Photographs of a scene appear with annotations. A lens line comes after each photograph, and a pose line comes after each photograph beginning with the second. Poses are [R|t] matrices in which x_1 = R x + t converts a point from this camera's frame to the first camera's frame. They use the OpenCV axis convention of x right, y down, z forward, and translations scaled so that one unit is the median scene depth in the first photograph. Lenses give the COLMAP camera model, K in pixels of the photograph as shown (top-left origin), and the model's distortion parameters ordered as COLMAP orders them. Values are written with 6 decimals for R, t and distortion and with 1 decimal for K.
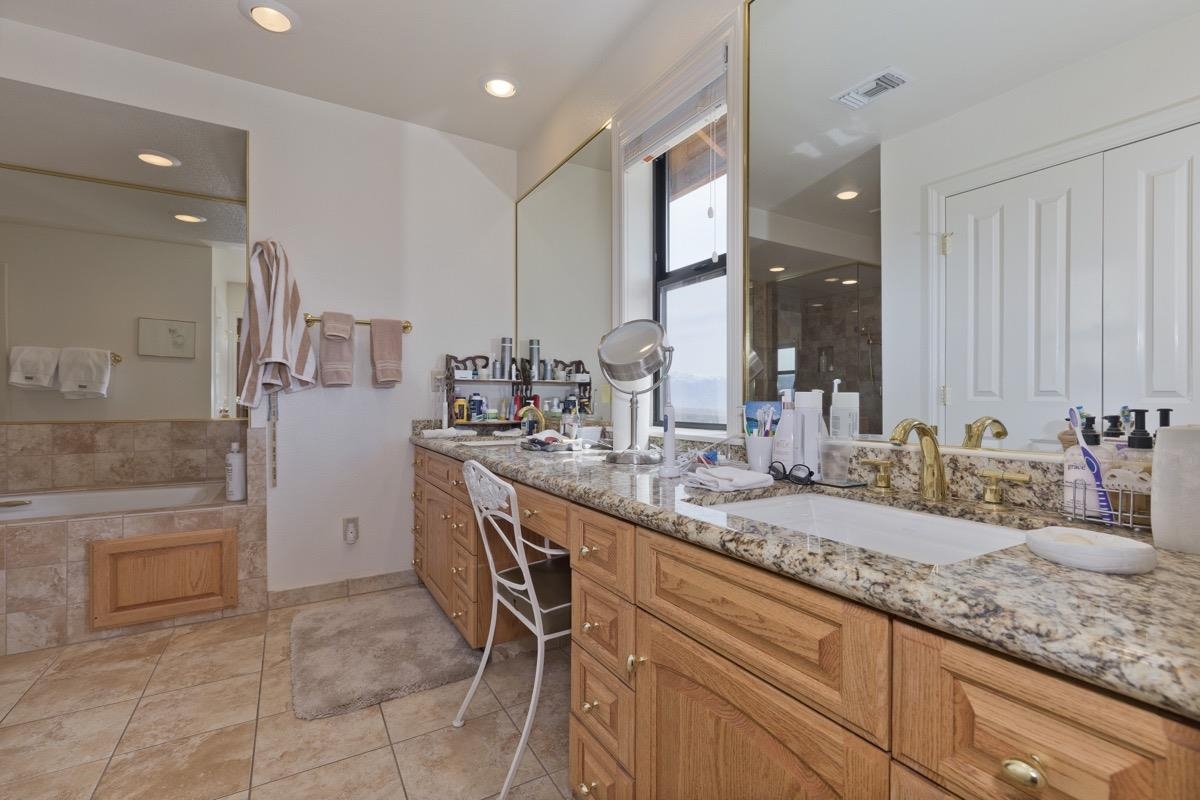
lens RADIAL K [[537.7, 0, 602.0], [0, 537.7, 397.5], [0, 0, 1]] dist [0.008241, -0.000431]
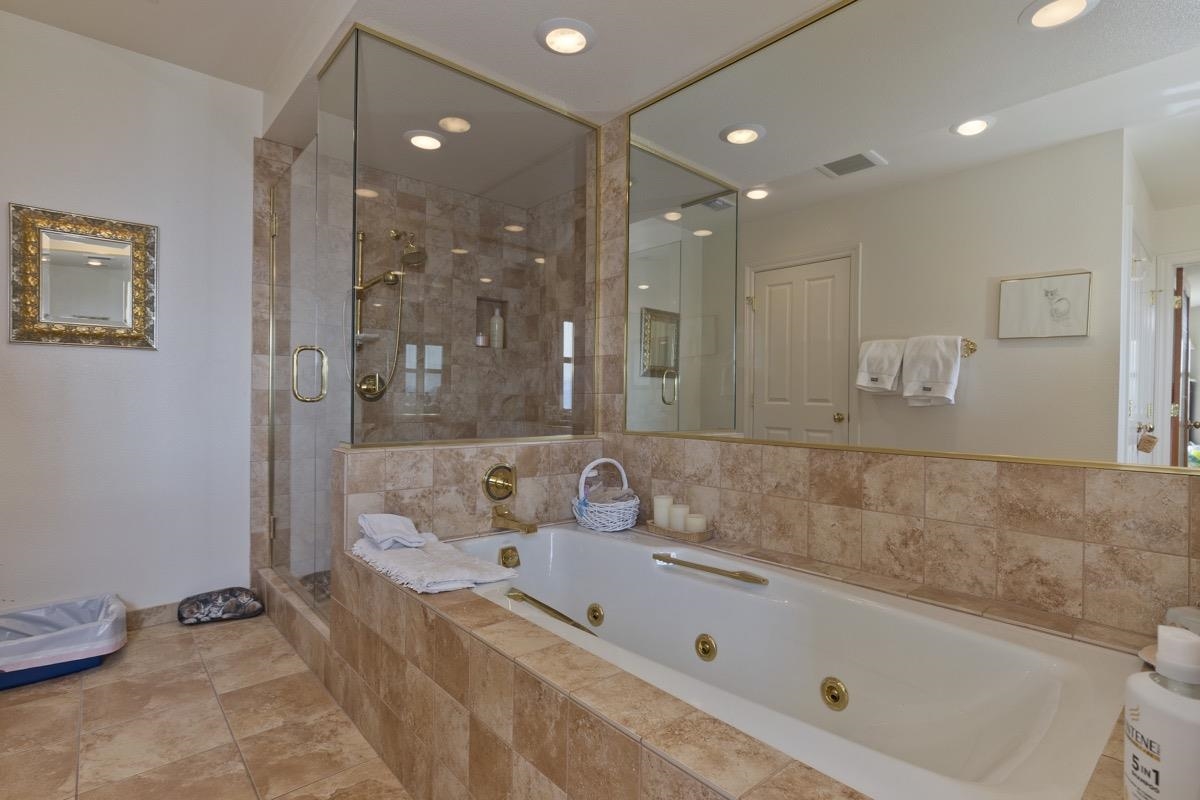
lens RADIAL K [[575.5, 0, 605.5], [0, 575.5, 410.4], [0, 0, 1]] dist [-0.000486, -0.000692]
pose [[0.201078, 0.017160, -0.979425, -0.425105], [-0.009853, 0.999831, 0.015495, 0.000836], [0.979526, 0.006534, 0.201213, 0.616703]]
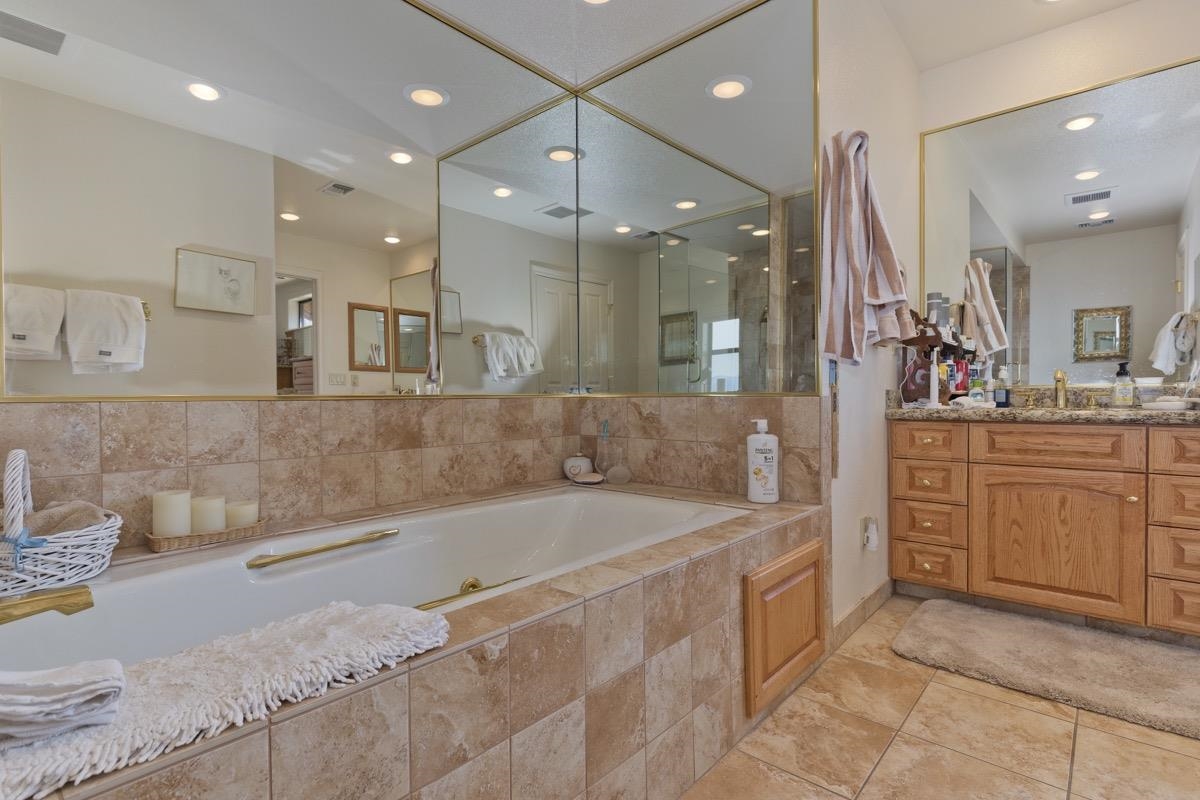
lens RADIAL K [[575.5, 0, 609.5], [0, 575.5, 392.0], [0, 0, 1]] dist [-0.000486, -0.000692]
pose [[0.946985, -0.004461, 0.321246, -0.905805], [0.005460, 0.999983, -0.002211, 0.039694], [-0.321230, 0.003848, 0.946993, 0.295930]]
